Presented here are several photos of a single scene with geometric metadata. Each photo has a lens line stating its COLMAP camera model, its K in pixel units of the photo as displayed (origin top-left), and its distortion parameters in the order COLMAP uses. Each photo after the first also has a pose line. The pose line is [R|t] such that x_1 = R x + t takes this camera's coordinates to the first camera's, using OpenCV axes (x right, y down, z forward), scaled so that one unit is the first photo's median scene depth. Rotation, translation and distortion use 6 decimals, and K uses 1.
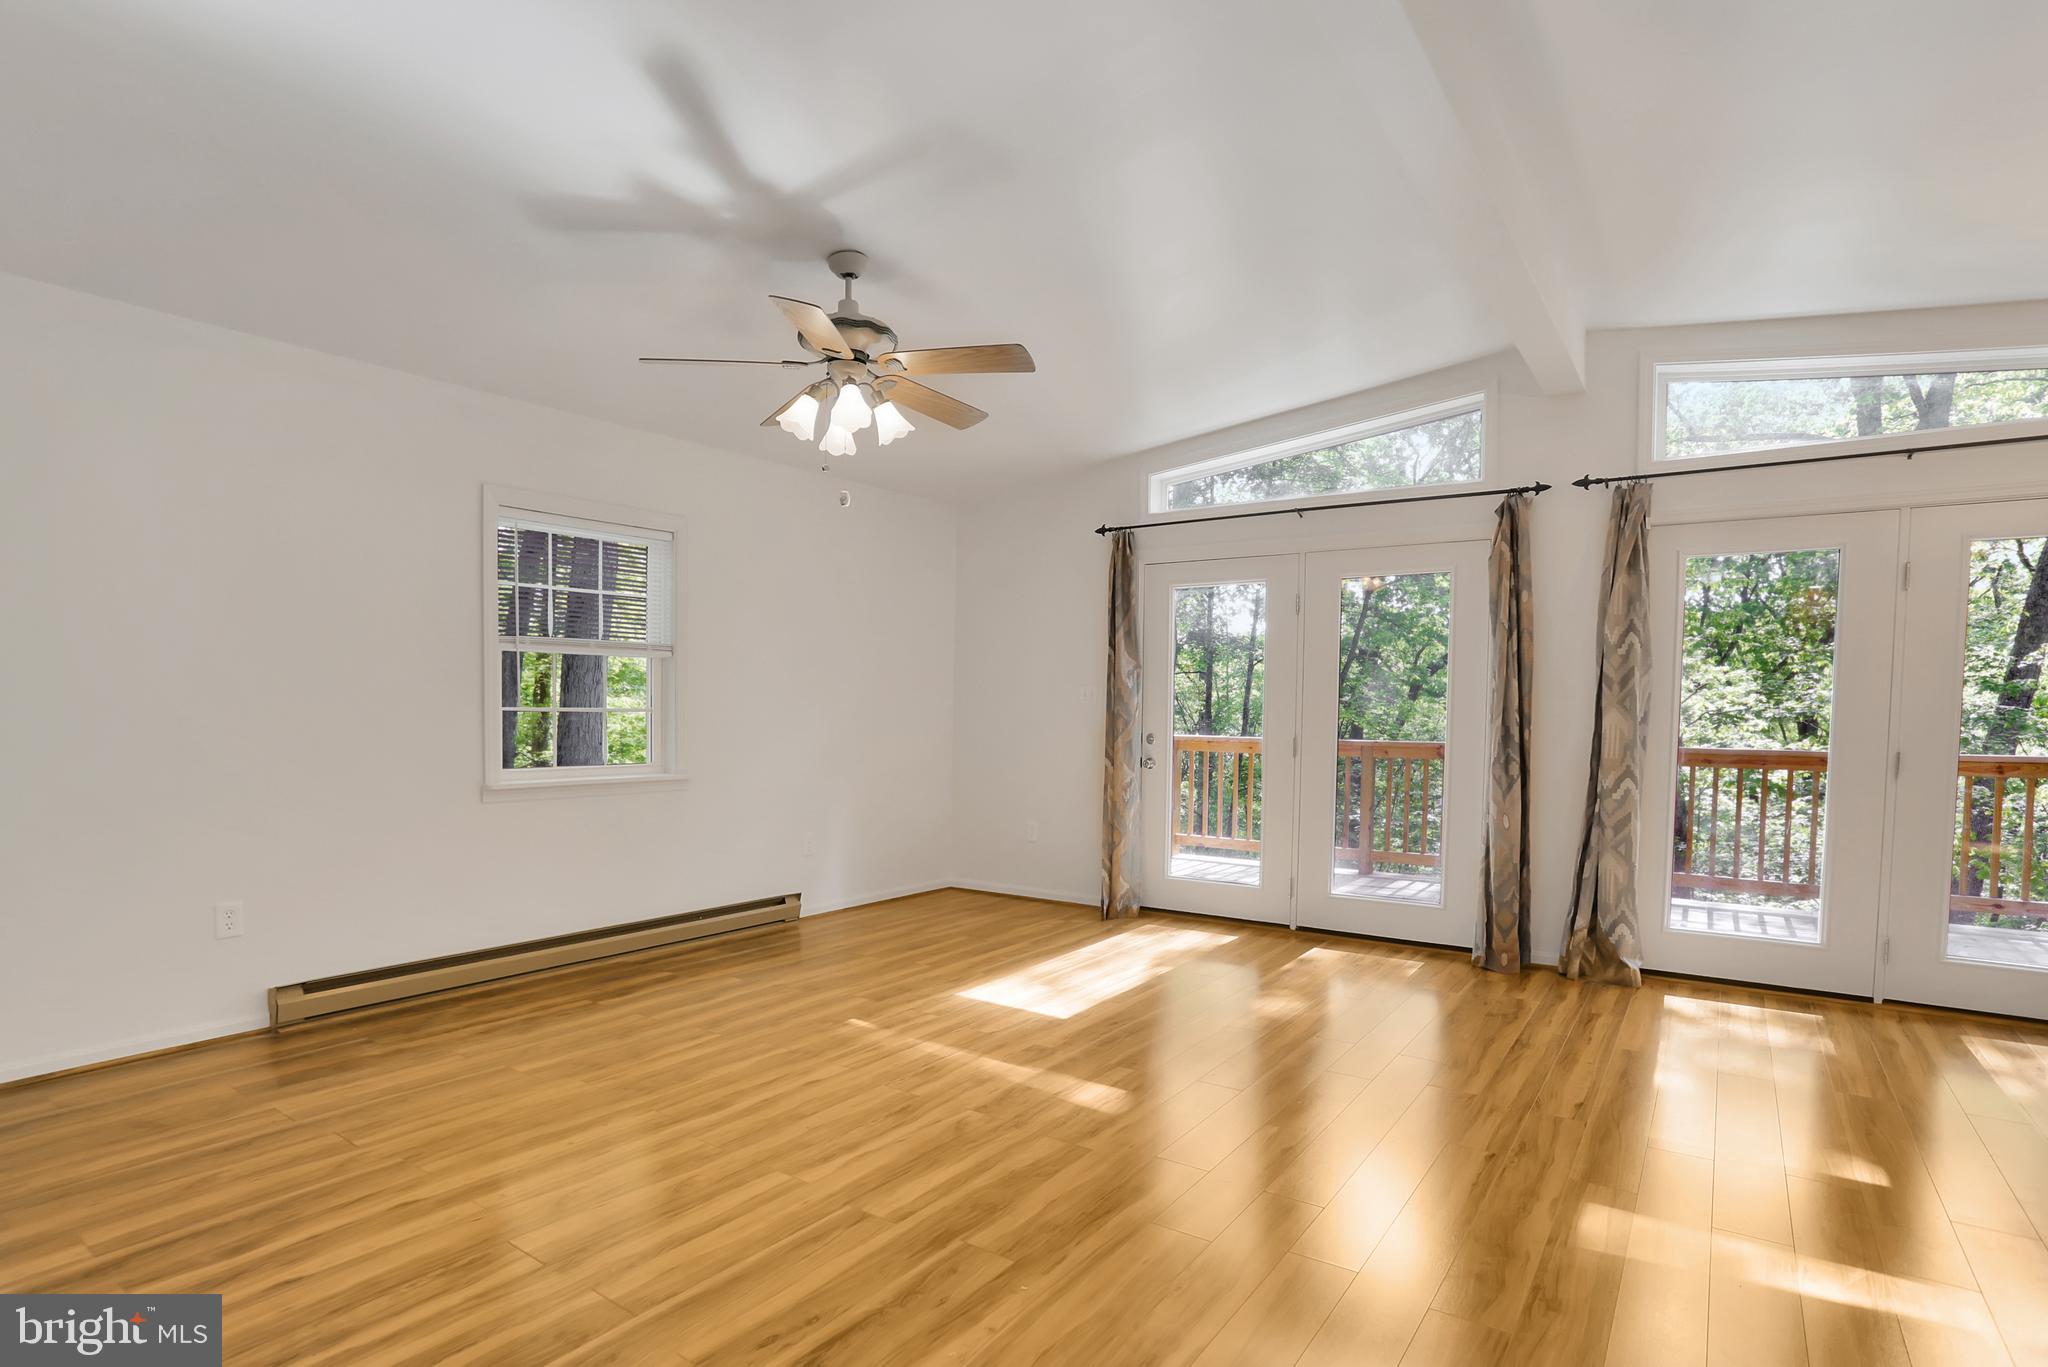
lens RADIAL K [[1018.7, 0, 1034.1], [0, 1018.7, 762.2], [0, 0, 1]] dist [-0.074078, 0.035536]
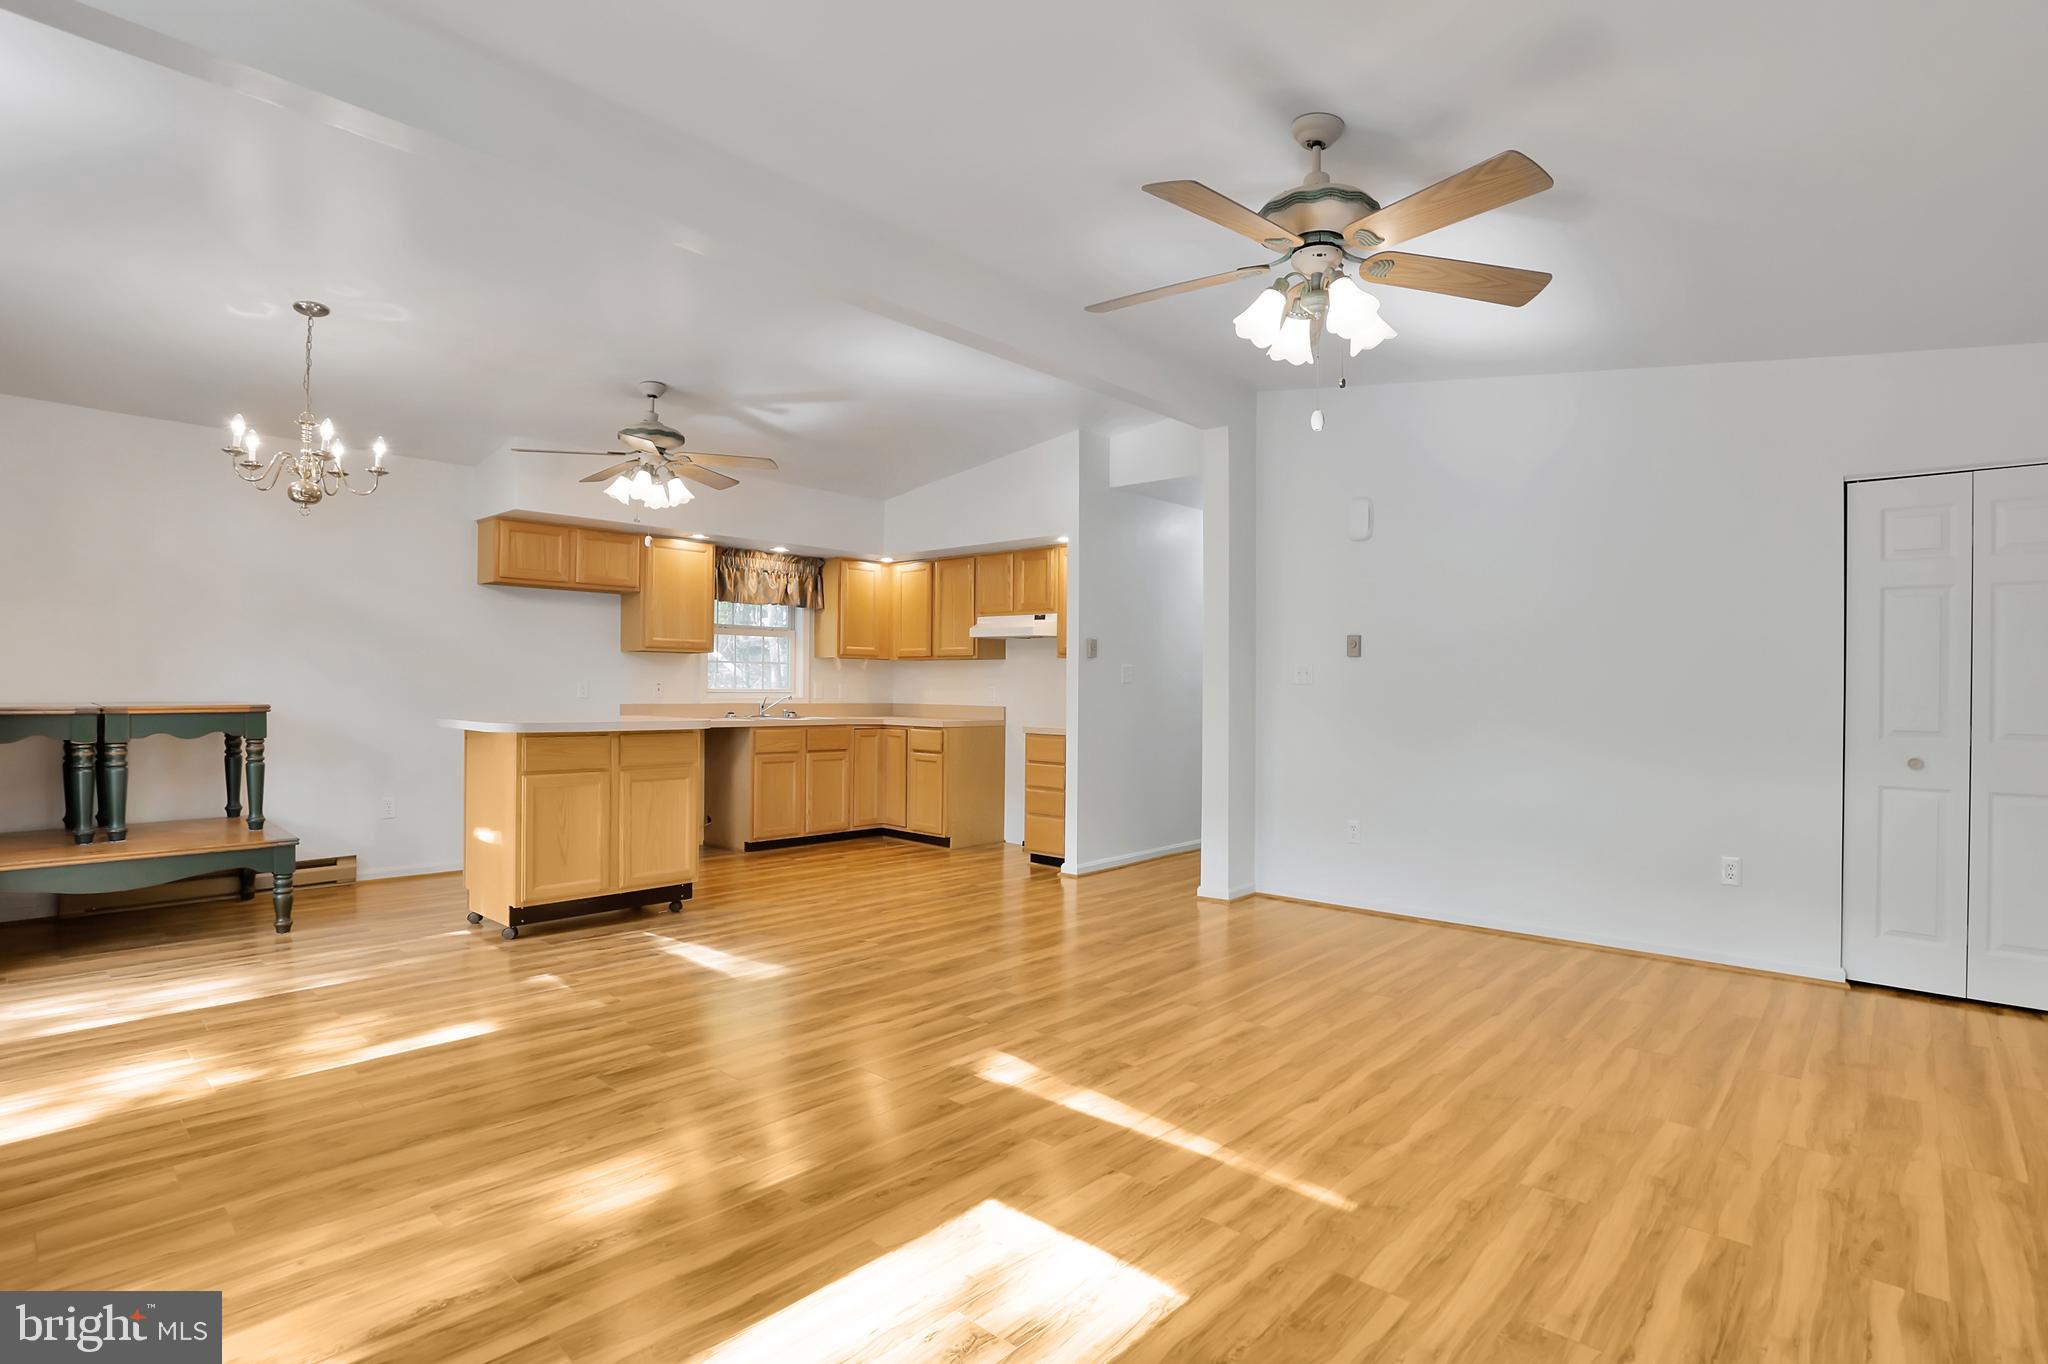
lens RADIAL K [[1013.9, 0, 1056.4], [0, 1013.9, 687.8], [0, 0, 1]] dist [-0.054147, 0.009795]
pose [[-0.994747, -0.020965, 0.100195, -0.054169], [-0.015000, 0.998090, 0.059923, -0.076254], [-0.101260, 0.058105, -0.993162, 1.400288]]
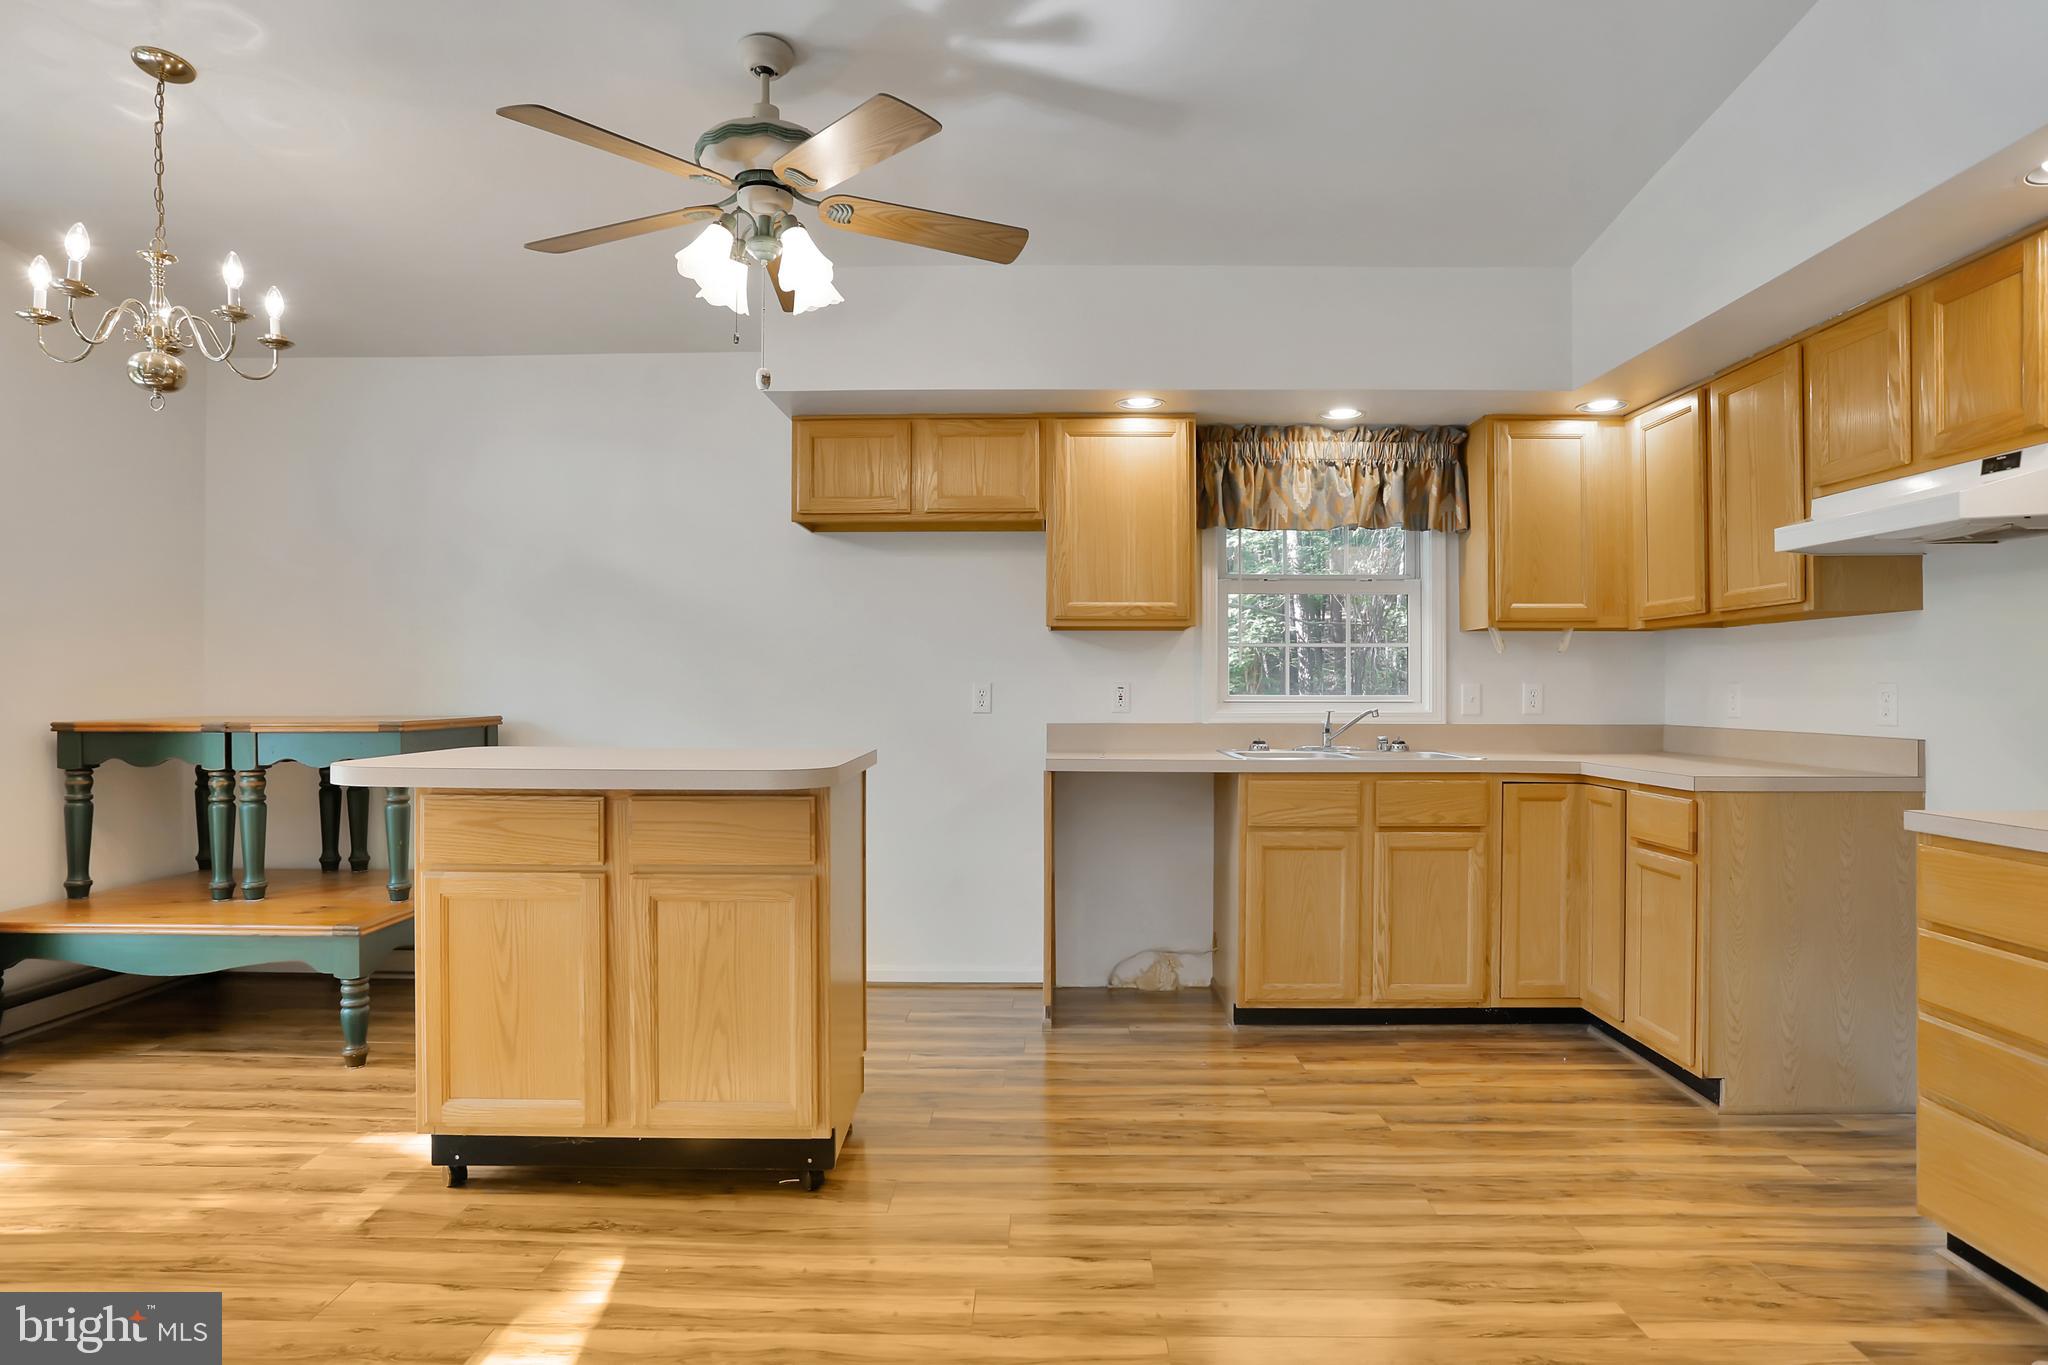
lens RADIAL K [[1137.3, 0, 1030.4], [0, 1137.3, 689.8], [0, 0, 1]] dist [-0.039270, 0.001825]
pose [[-0.561112, -0.010795, 0.827669, -0.053287], [0.041100, 0.998318, 0.040885, -0.020665], [-0.826719, 0.056958, -0.559725, 0.522738]]
